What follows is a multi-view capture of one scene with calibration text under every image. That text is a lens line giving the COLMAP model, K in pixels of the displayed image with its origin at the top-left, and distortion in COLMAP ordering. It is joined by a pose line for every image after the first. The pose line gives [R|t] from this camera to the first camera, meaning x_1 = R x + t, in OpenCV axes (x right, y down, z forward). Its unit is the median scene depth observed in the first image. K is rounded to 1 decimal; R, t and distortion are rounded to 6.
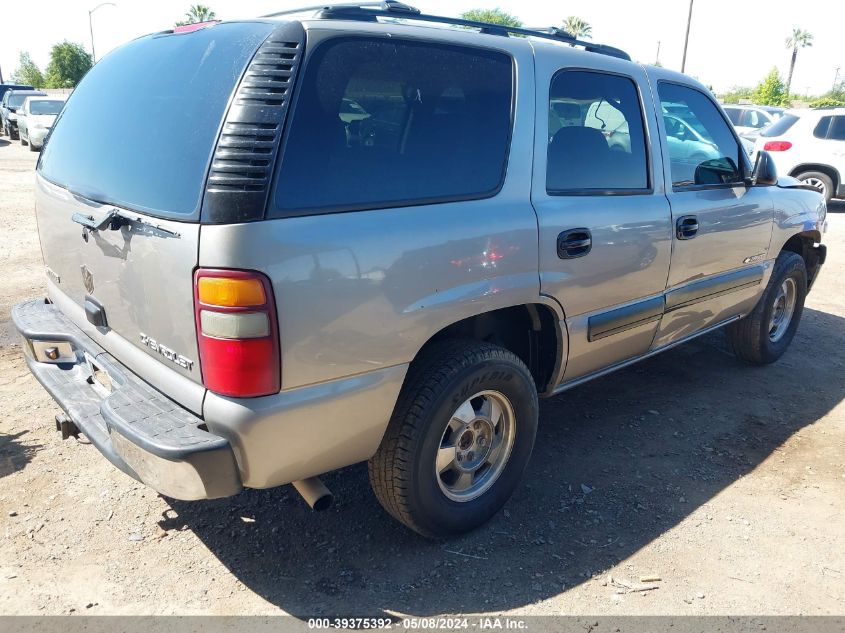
lens RADIAL K [[640.6, 0, 416.6], [0, 640.6, 317.1], [0, 0, 1]] dist [-0.008432, 0.009987]
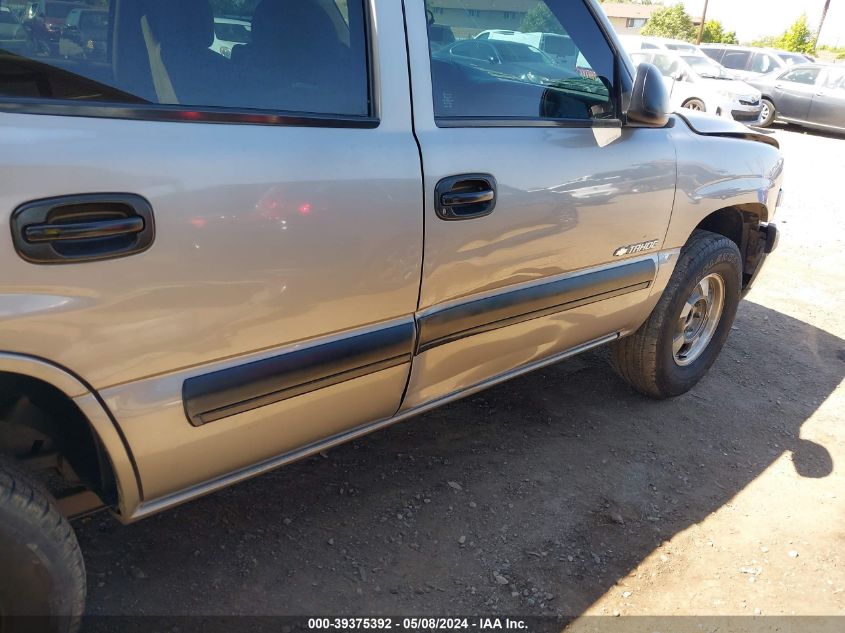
lens RADIAL K [[640.6, 0, 416.6], [0, 640.6, 317.1], [0, 0, 1]] dist [-0.008432, 0.009987]
pose [[0.998881, 0.047149, -0.003619, 0.289136], [-0.046643, 0.994967, 0.088681, -0.063077], [0.007782, -0.088413, 0.996053, 0.340343]]
